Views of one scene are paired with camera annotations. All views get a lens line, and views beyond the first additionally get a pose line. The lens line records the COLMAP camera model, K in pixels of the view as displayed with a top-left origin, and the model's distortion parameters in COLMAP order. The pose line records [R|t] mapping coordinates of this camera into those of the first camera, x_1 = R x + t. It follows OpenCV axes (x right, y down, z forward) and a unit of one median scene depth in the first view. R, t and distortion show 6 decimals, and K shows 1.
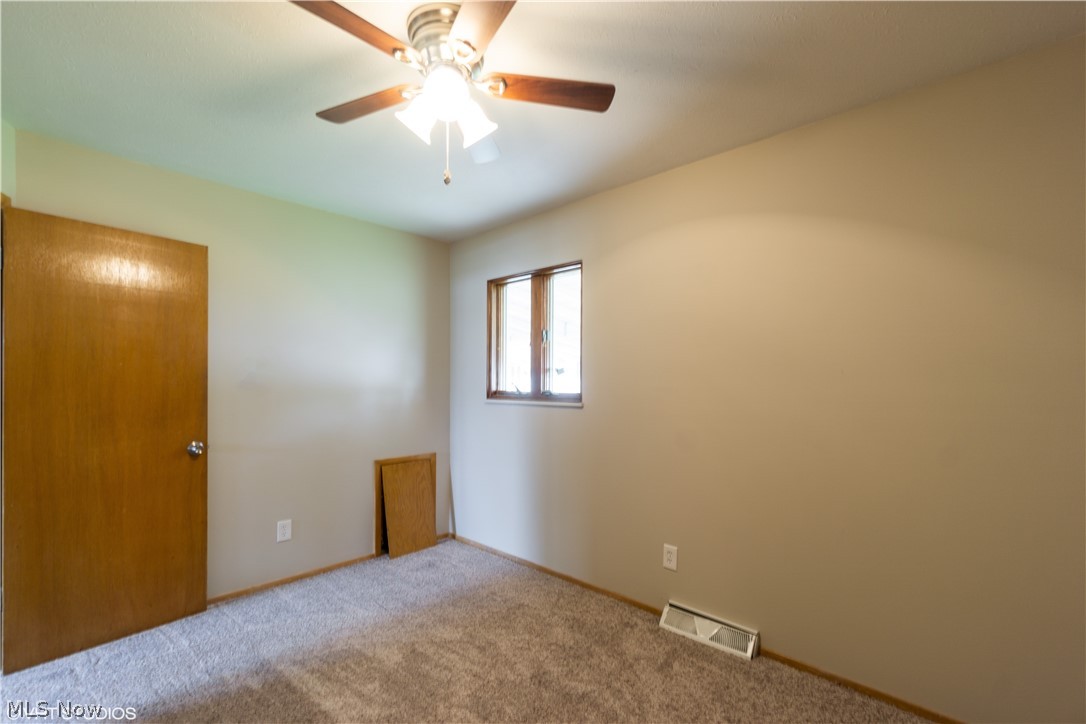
lens RADIAL K [[478.8, 0, 538.1], [0, 478.8, 379.4], [0, 0, 1]] dist [0.002819, 0.000293]
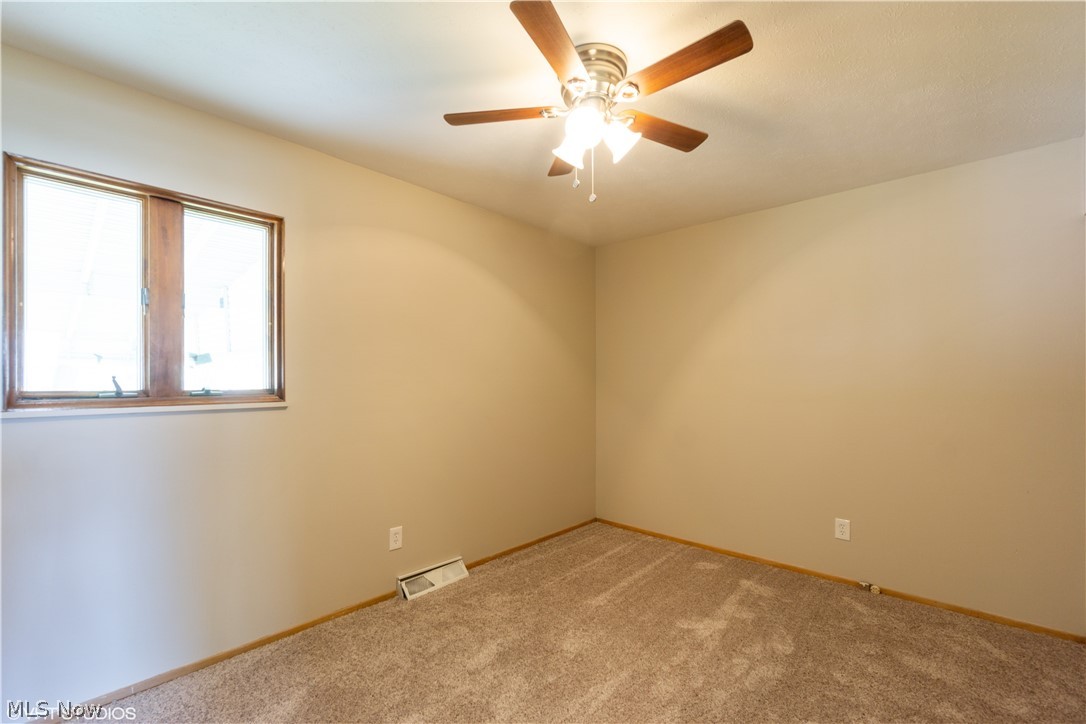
lens RADIAL K [[478.8, 0, 538.1], [0, 478.8, 379.4], [0, 0, 1]] dist [0.002819, 0.000293]
pose [[-0.030446, -0.005425, 0.999522, -0.806829], [-0.012982, 0.999903, 0.005032, 0.004850], [-0.999452, -0.012823, -0.030514, 0.717751]]
